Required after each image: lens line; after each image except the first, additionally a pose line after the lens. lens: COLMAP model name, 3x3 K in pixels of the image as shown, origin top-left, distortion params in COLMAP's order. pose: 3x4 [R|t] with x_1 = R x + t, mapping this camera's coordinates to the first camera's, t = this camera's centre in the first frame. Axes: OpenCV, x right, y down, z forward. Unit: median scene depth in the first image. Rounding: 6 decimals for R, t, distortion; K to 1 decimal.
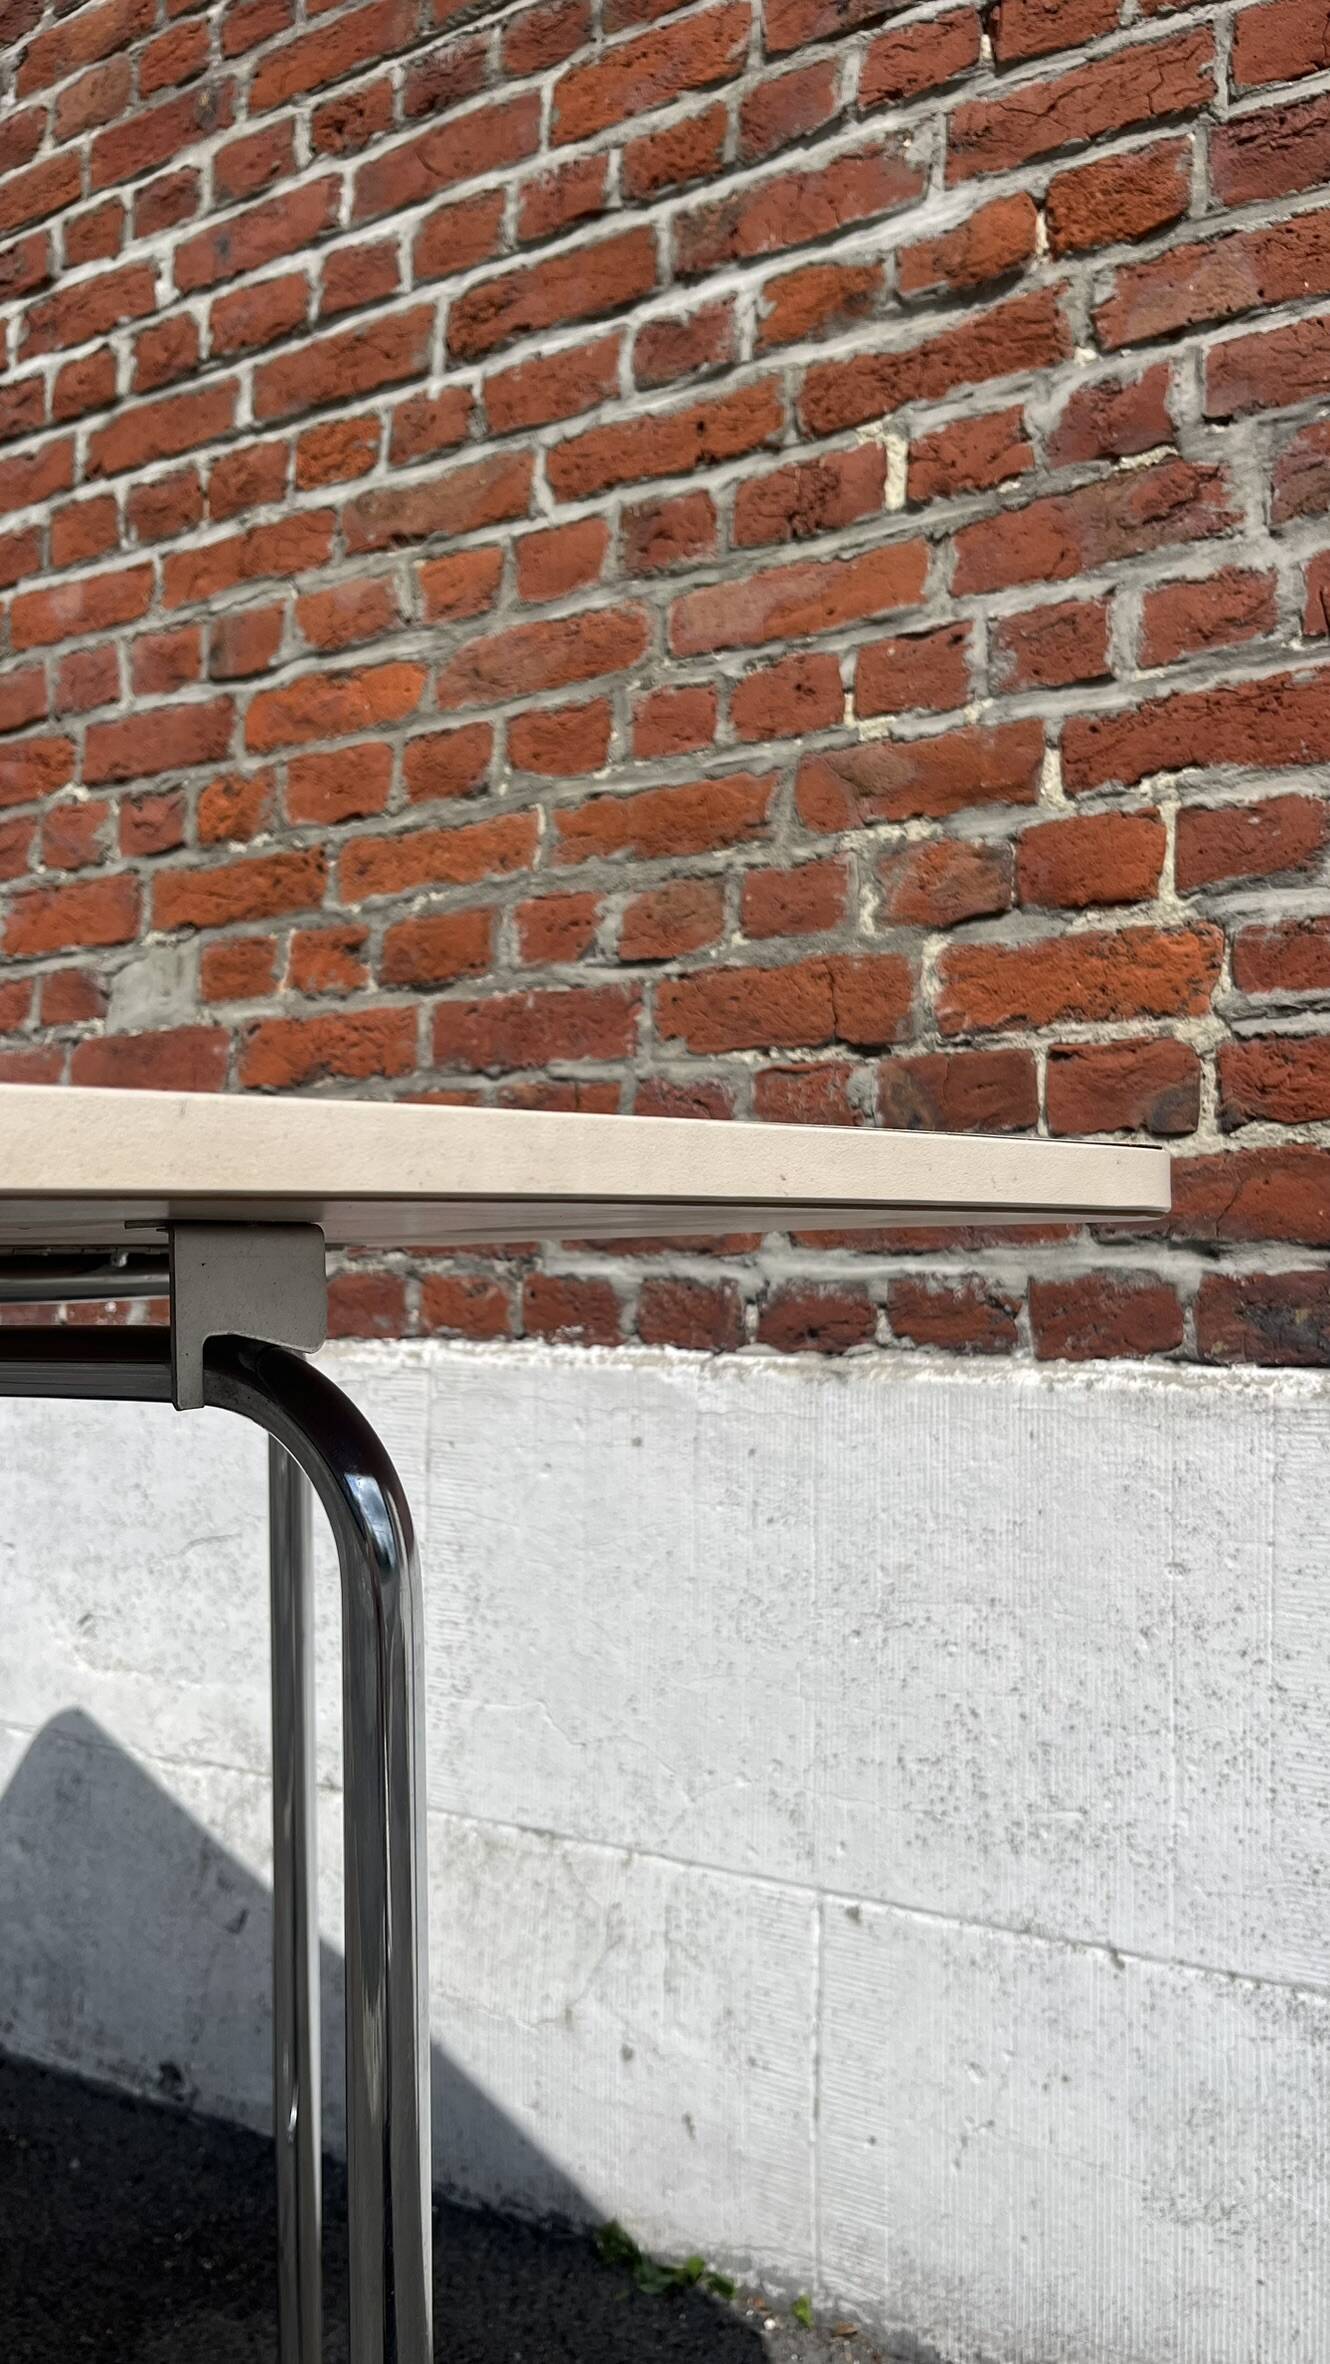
lens RADIAL K [[1806.7, 0, 674.7], [0, 1806.7, 1195.5], [0, 0, 1]] dist [0.043081, -0.068210]
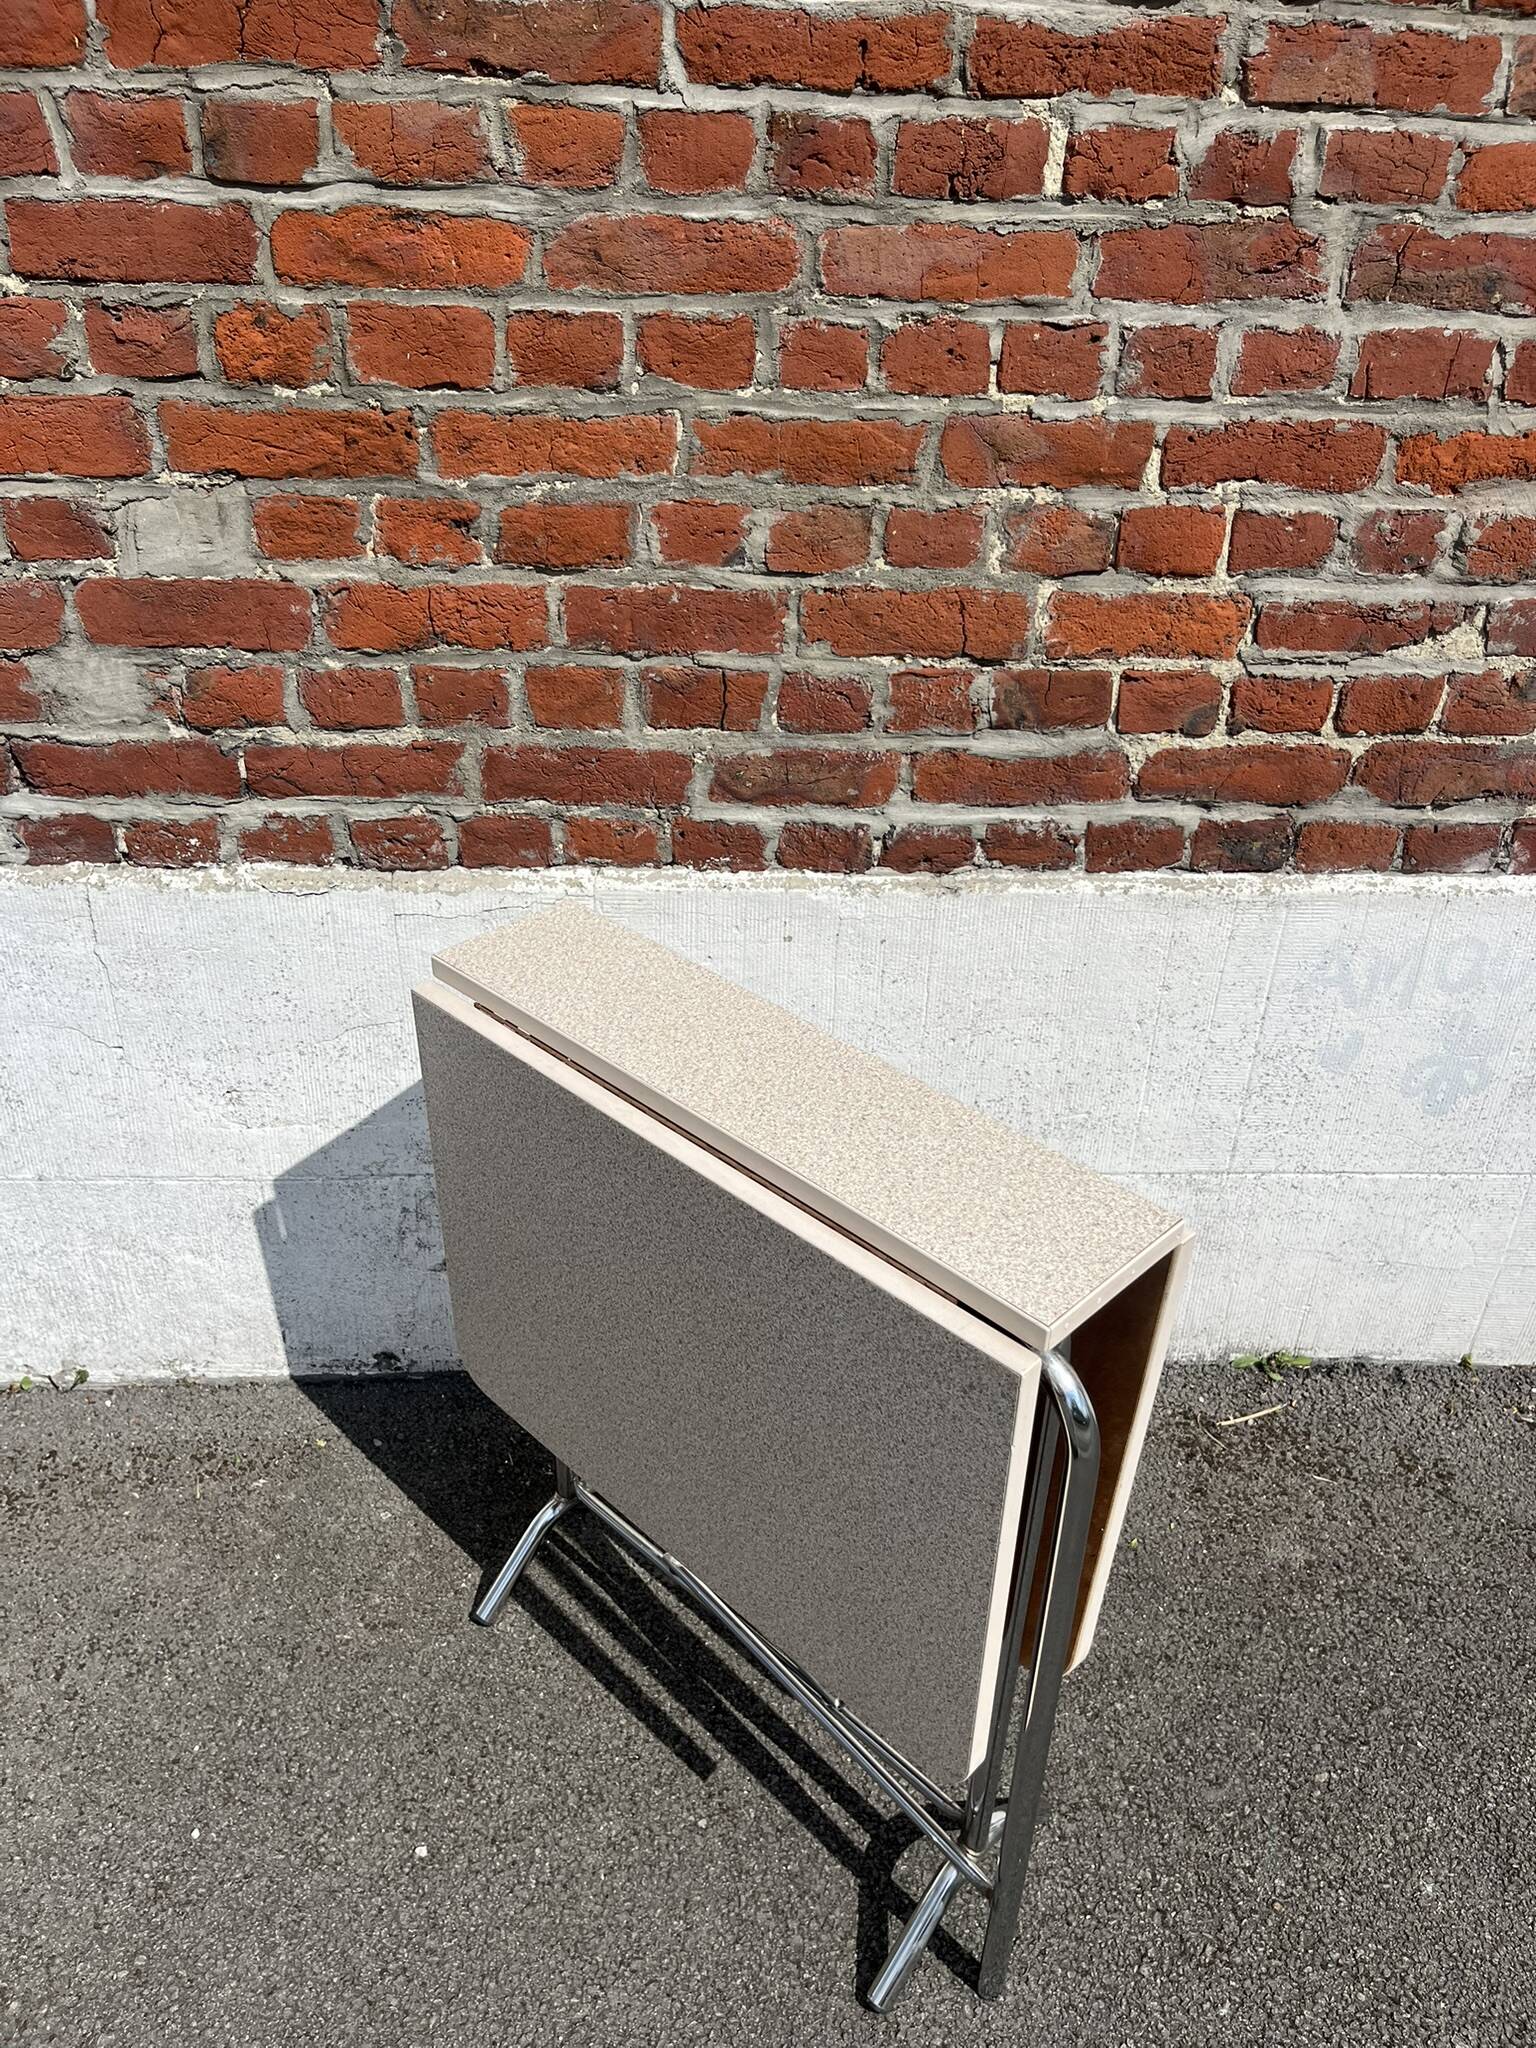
lens RADIAL K [[1559.6, 0, 774.7], [0, 1559.6, 1044.8], [0, 0, 1]] dist [0.041461, -0.062167]
pose [[0.823041, -0.276458, 0.496159, -0.641995], [-0.053972, 0.831528, 0.552854, -0.453635], [-0.565411, -0.481800, 0.669461, 0.164152]]
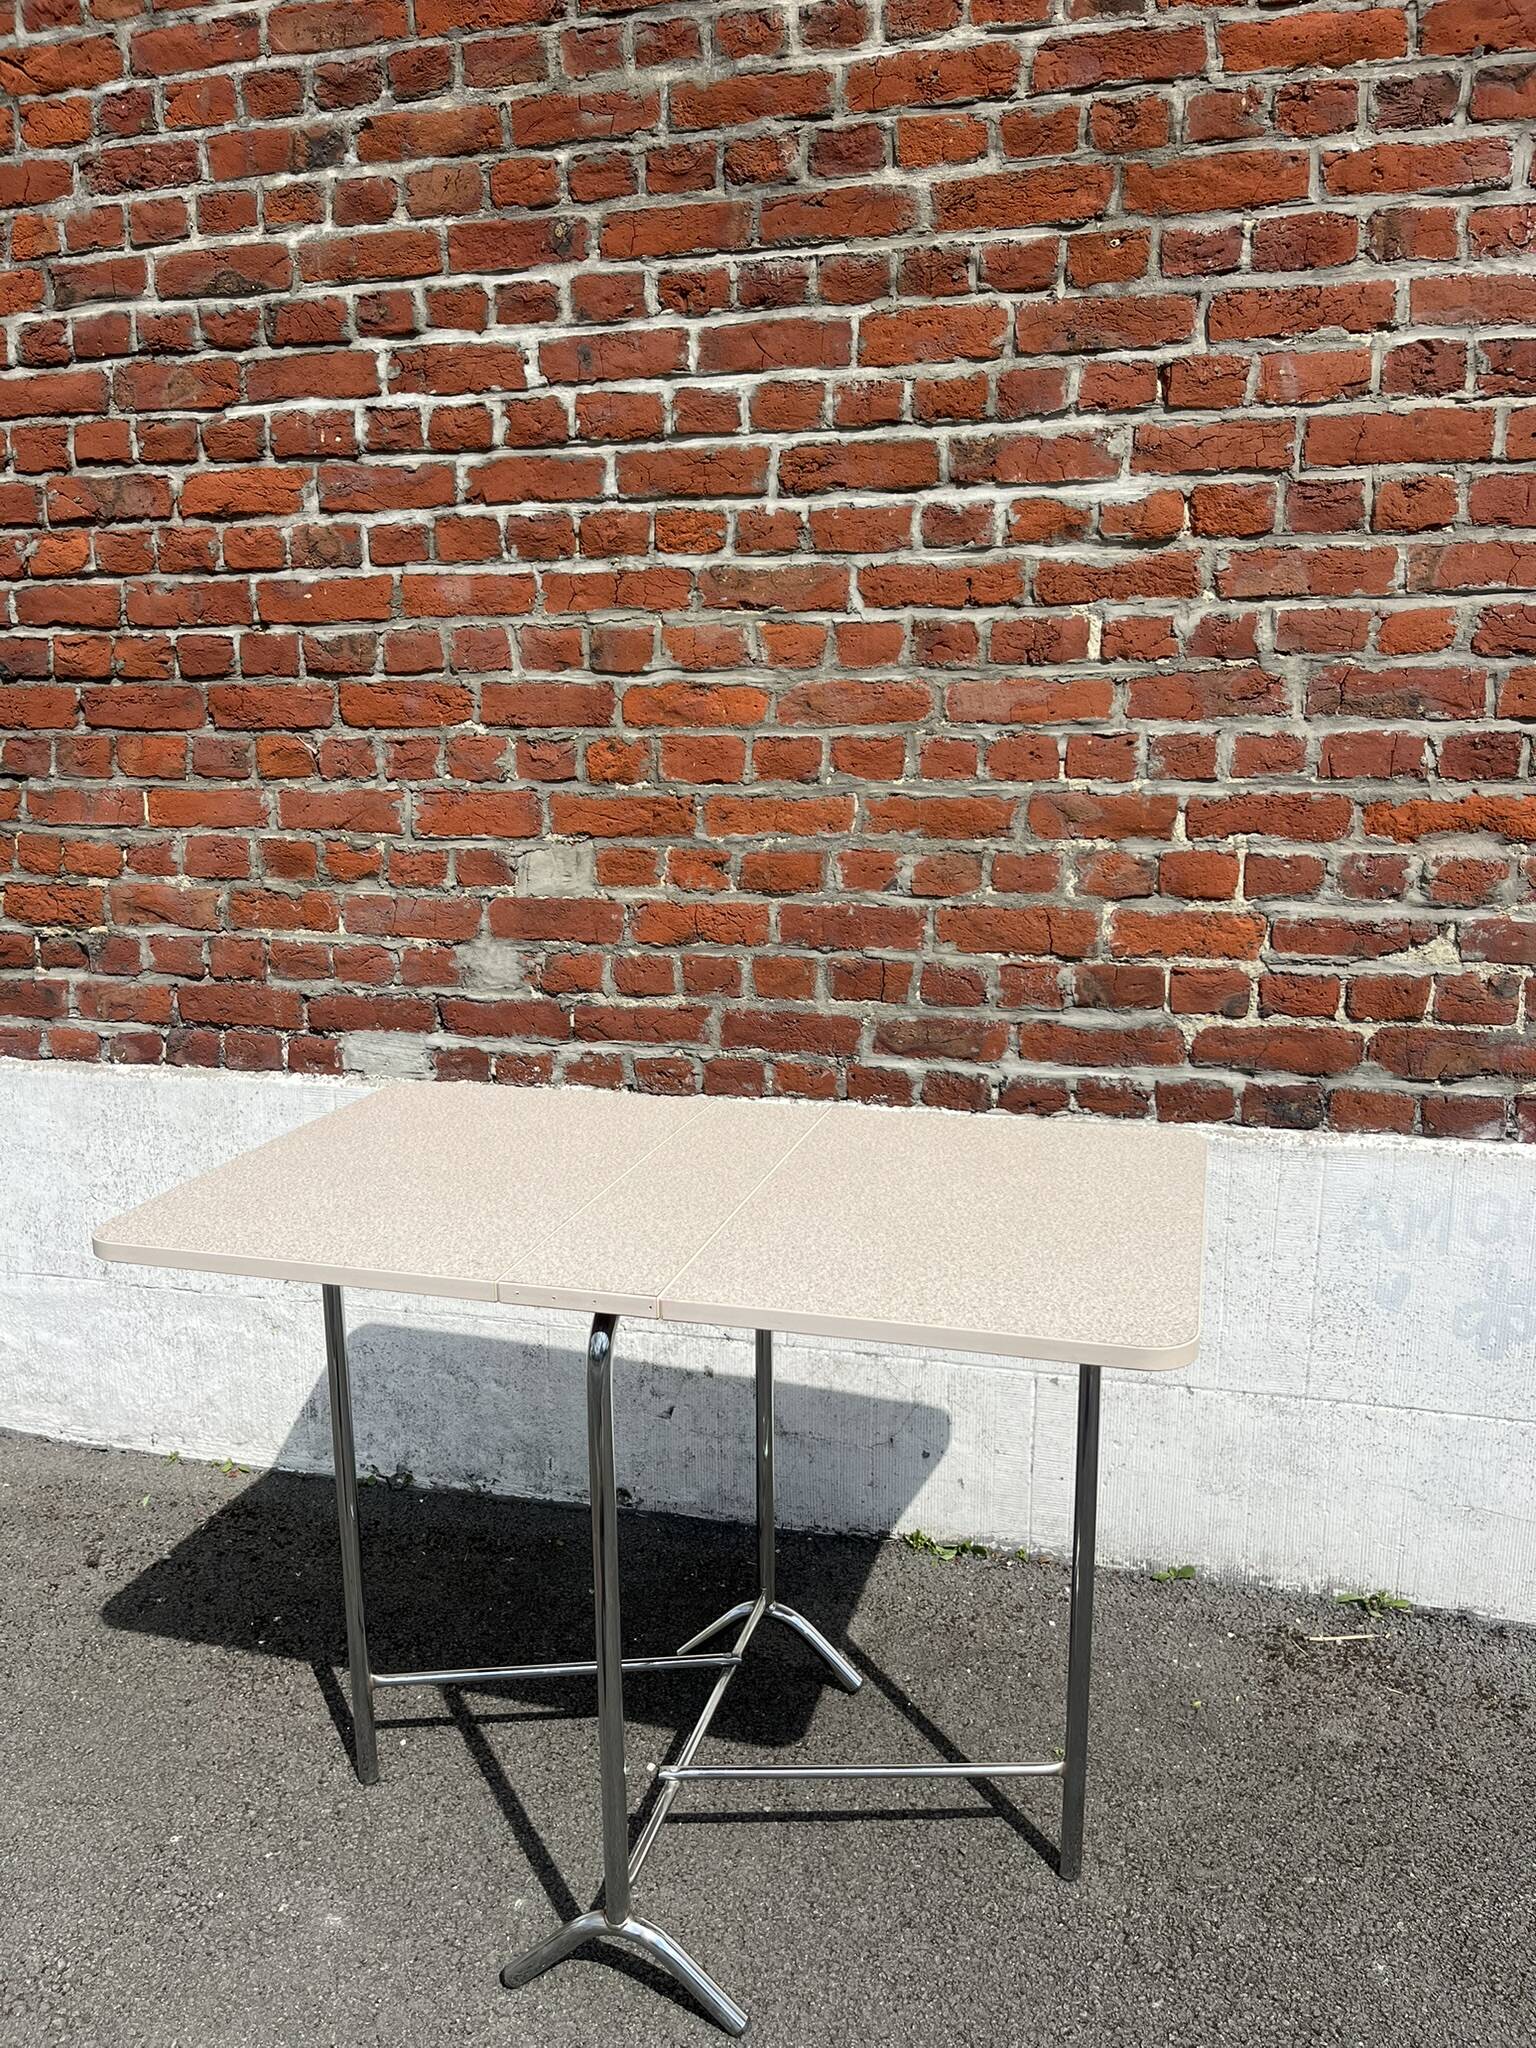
lens RADIAL K [[1559.6, 0, 760.7], [0, 1559.6, 1039.8], [0, 0, 1]] dist [0.041461, -0.062167]
pose [[0.953523, -0.070788, 0.292886, -0.647285], [-0.005470, 0.967786, 0.251714, -0.386411], [-0.301270, -0.241618, 0.922419, -0.405315]]
